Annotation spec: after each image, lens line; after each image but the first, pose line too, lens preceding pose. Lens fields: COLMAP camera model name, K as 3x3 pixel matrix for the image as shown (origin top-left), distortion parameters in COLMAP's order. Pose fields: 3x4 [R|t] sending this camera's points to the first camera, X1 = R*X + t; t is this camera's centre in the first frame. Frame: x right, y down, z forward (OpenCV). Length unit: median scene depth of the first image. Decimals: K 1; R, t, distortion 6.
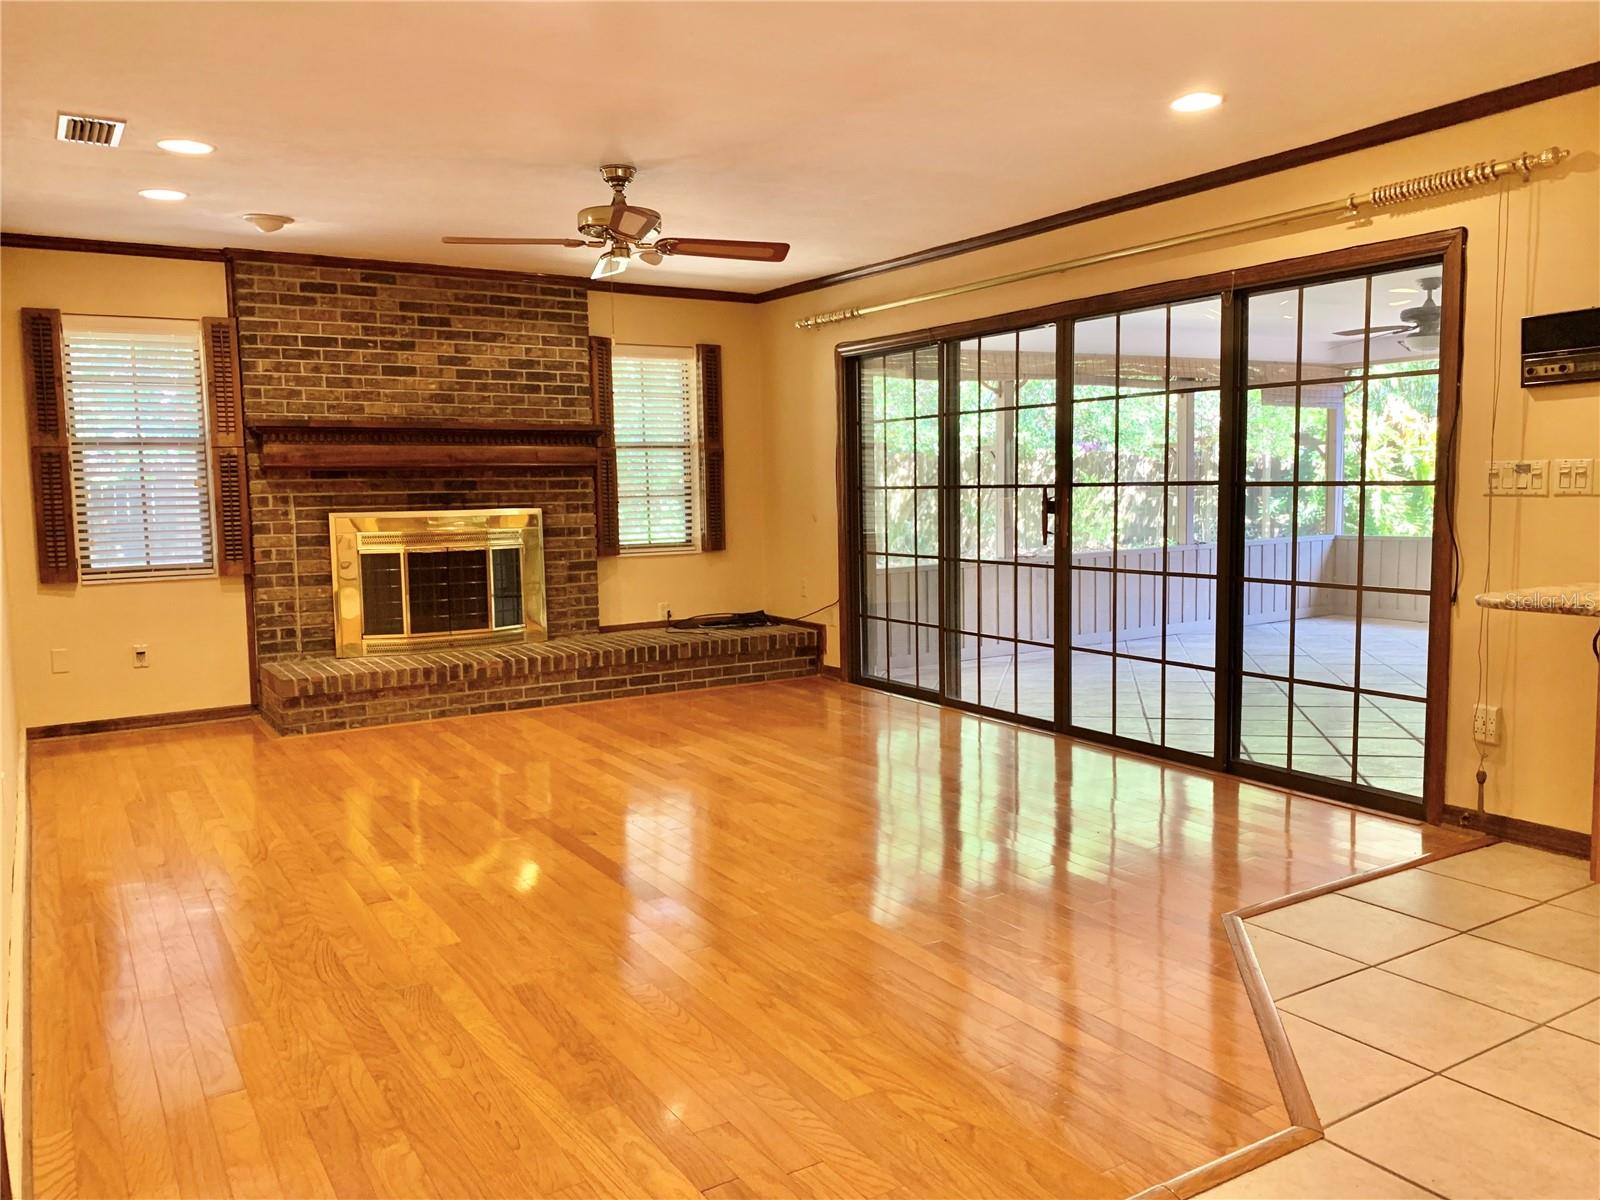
lens RADIAL K [[1219.0, 0, 803.8], [0, 1219.0, 590.5], [0, 0, 1]] dist [0.009274, -0.010454]
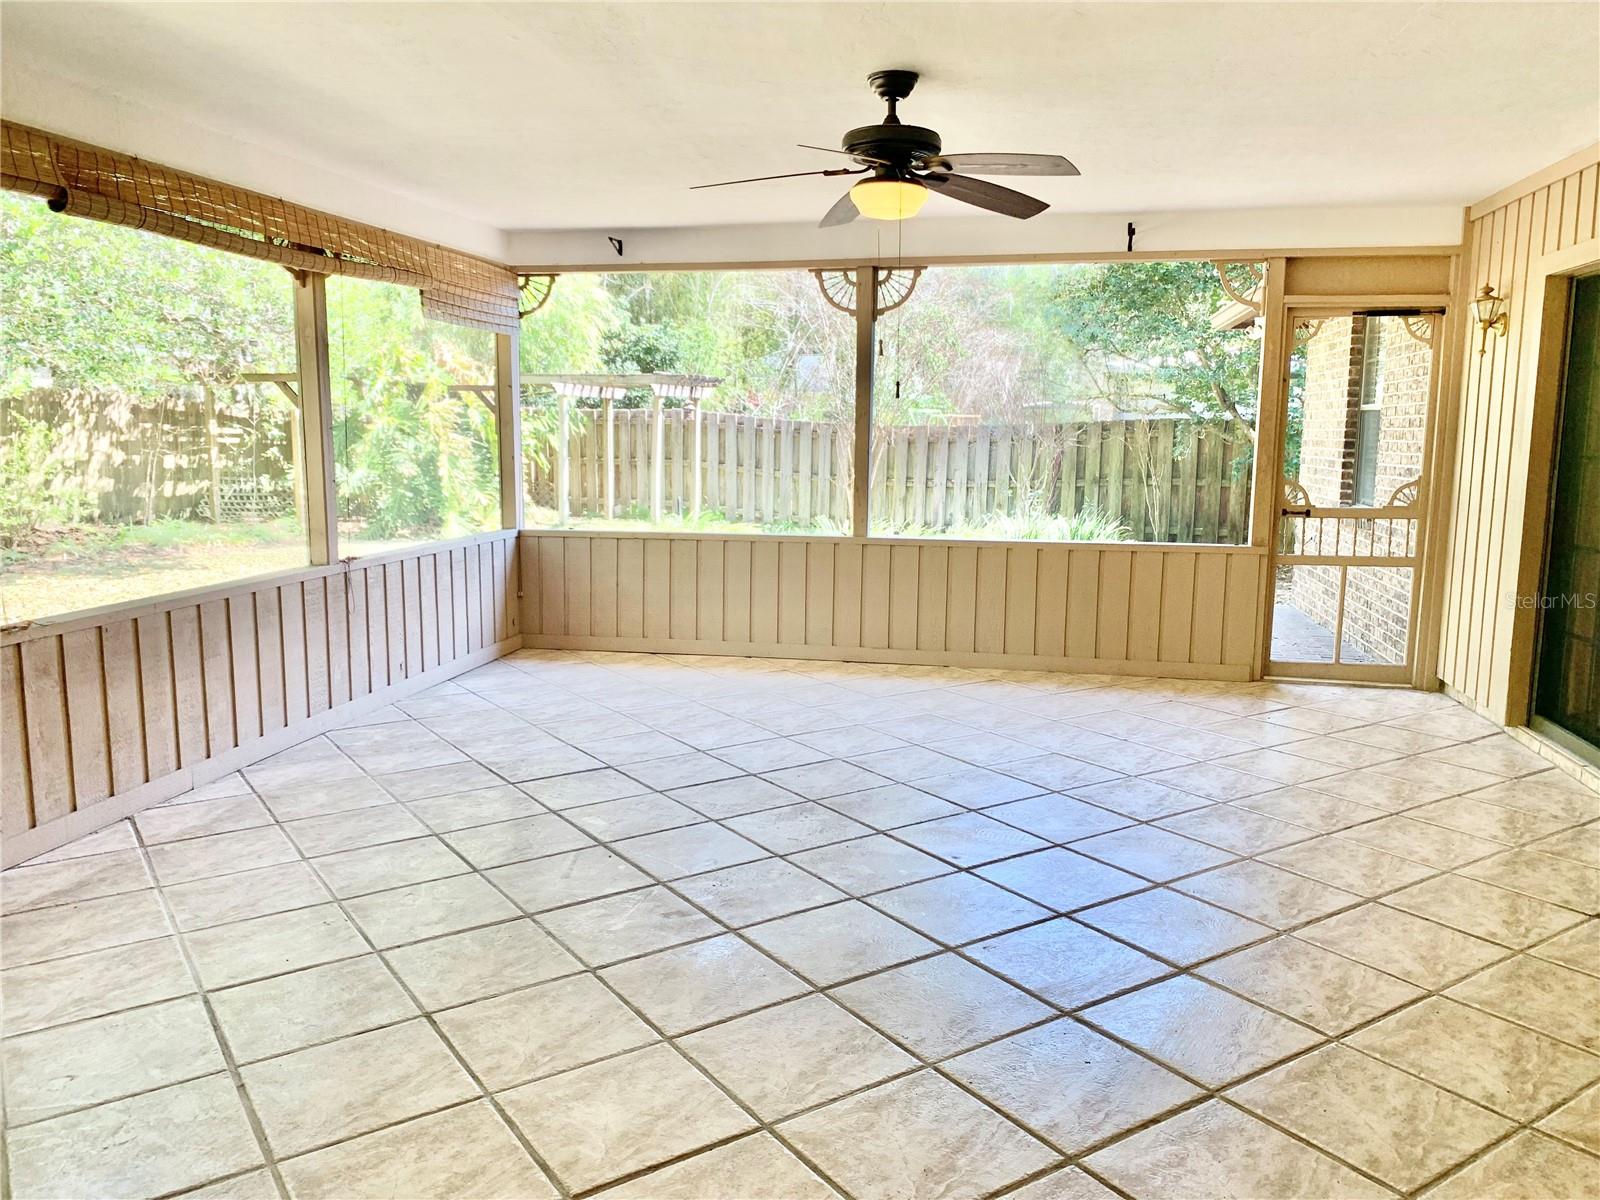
lens RADIAL K [[1210.9, 0, 800.0], [0, 1210.9, 600.0], [0, 0, 1]] dist [0.095794, -0.157730]
pose [[0.688288, -0.072578, 0.721798, 0.045541], [0.037893, 0.997221, 0.064138, -0.032954], [-0.724448, -0.016795, 0.689125, 0.324425]]
